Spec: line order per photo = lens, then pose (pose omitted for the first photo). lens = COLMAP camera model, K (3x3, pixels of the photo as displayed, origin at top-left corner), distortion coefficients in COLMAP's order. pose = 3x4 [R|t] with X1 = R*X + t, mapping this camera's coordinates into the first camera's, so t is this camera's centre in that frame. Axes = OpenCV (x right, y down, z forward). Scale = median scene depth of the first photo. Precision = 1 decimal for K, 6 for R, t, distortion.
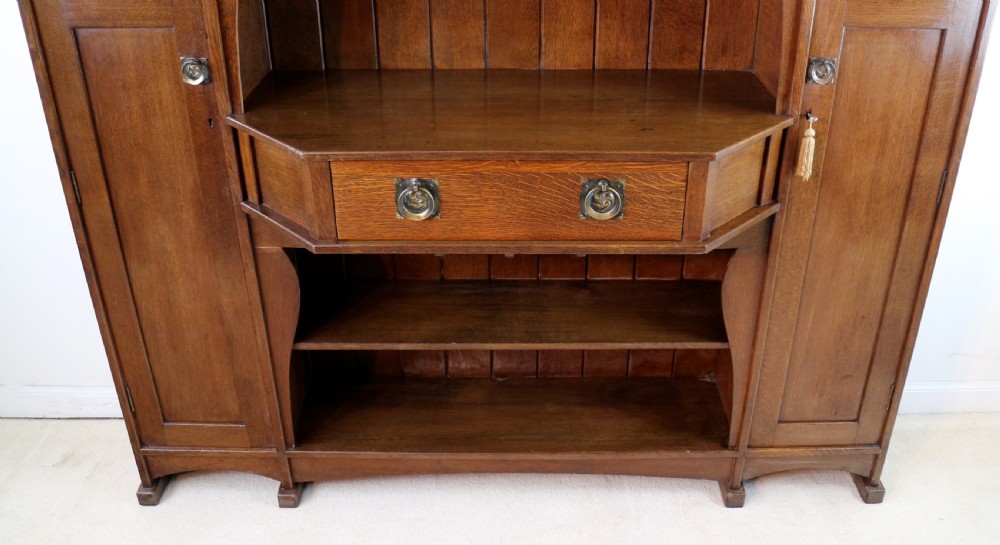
lens RADIAL K [[884.3, 0, 532.1], [0, 884.3, 258.4], [0, 0, 1]] dist [-0.160382, 0.102018]
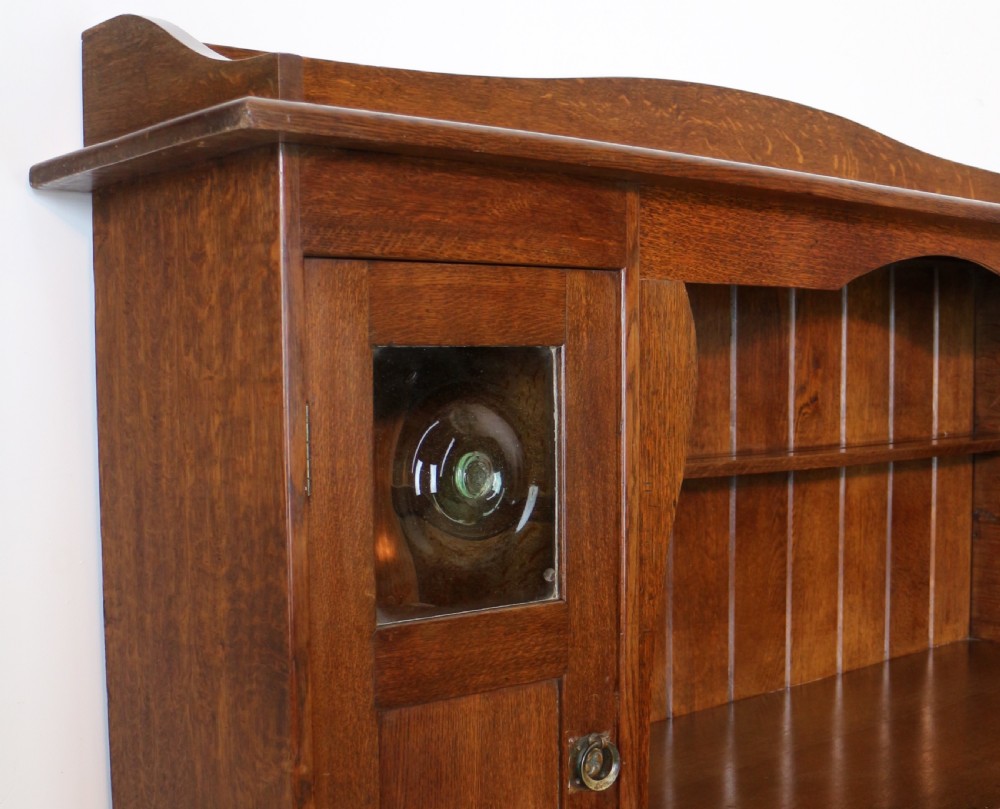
lens RADIAL K [[1416.7, 0, 564.3], [0, 1416.7, 489.5], [0, 0, 1]] dist [-0.153019, 0.000000]
pose [[0.744571, -0.072323, 0.663613, -0.793250], [0.329433, 0.904436, -0.271054, -0.128607], [-0.580592, 0.420435, 0.697243, 0.345059]]
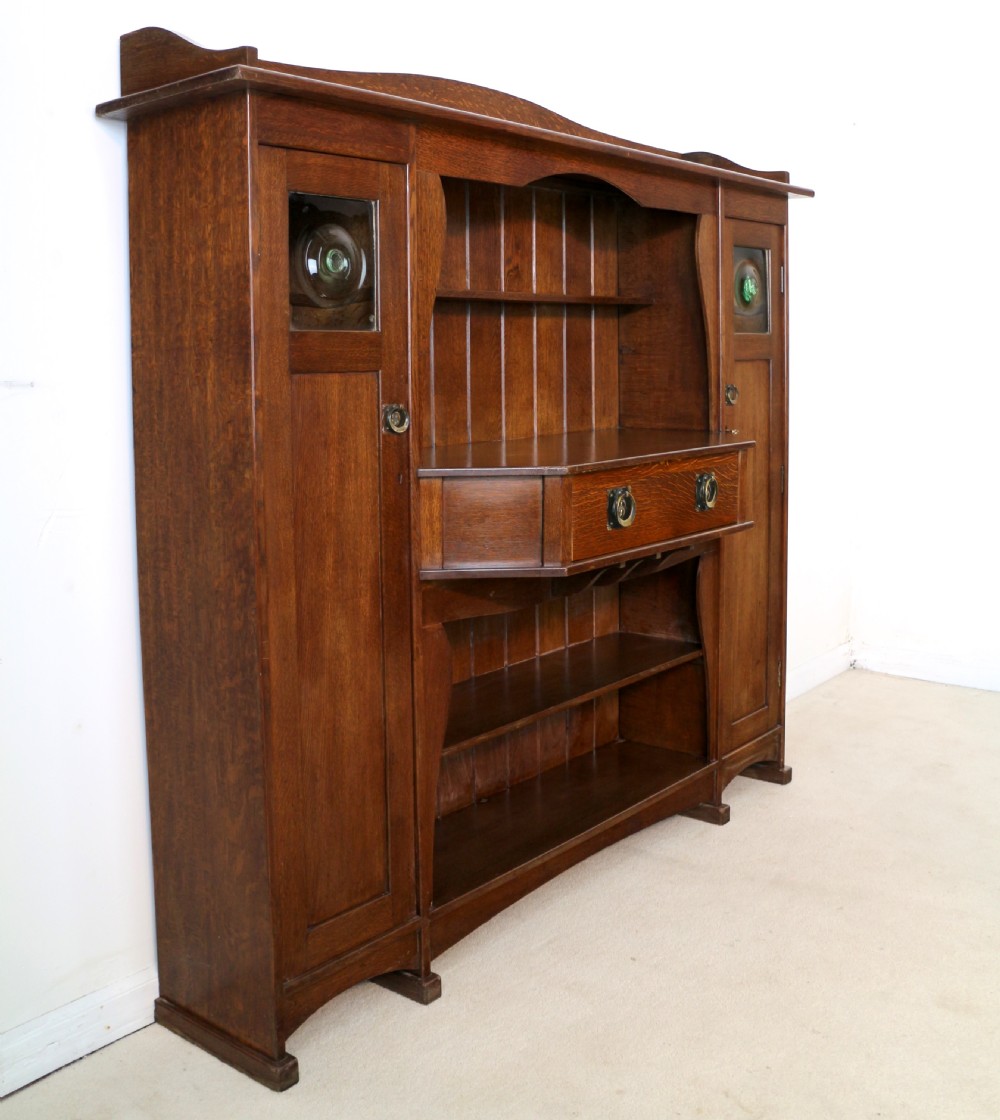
lens RADIAL K [[1216.1, 0, 492.3], [0, 1216.1, 442.7], [0, 0, 1]] dist [-0.140293, 0.000000]
pose [[0.651456, -0.072197, 0.755244, -1.132710], [0.376231, 0.895182, -0.238953, 0.132700], [-0.658829, 0.439814, 0.610334, 0.131601]]
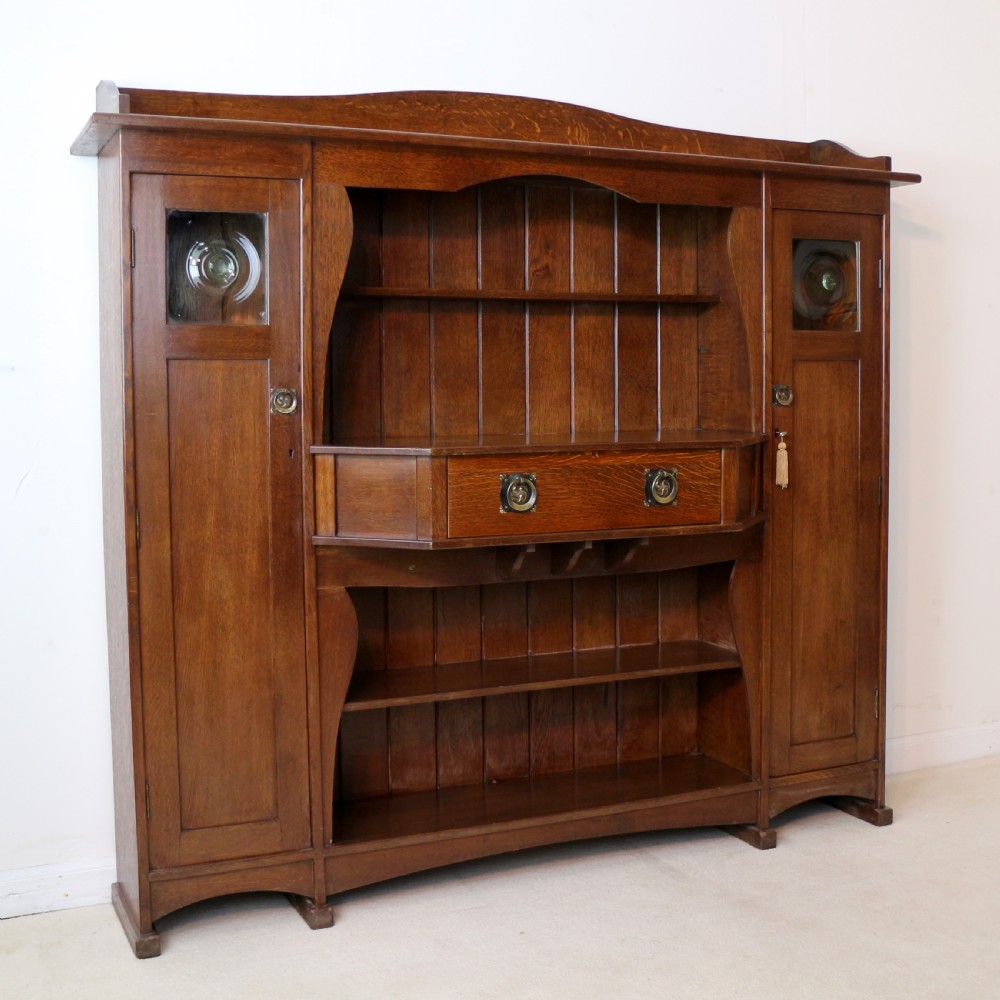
lens RADIAL K [[1396.0, 0, 603.9], [0, 1396.0, 472.8], [0, 0, 1]] dist [-0.145575, 0.000000]
pose [[0.897449, -0.040144, 0.439287, -0.685697], [0.219508, 0.904438, -0.365797, 0.493272], [-0.382624, 0.424712, 0.820499, -0.439685]]
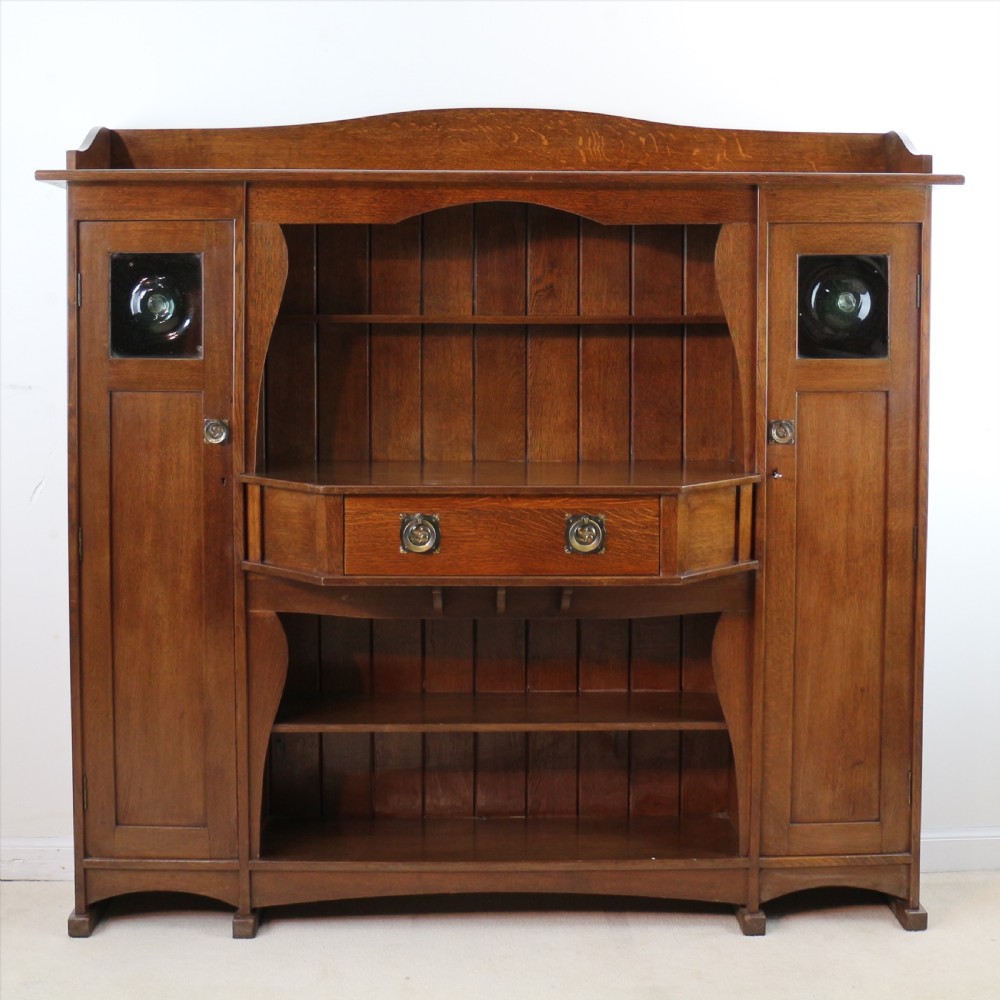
lens RADIAL K [[1598.2, 0, 520.6], [0, 1598.2, 353.1], [0, 0, 1]] dist [-0.154285, 0.000000]
pose [[0.999873, -0.004494, 0.015282, -0.027118], [0.010895, 0.892815, -0.450292, 0.536069], [-0.011620, 0.450401, 0.892751, -0.762473]]
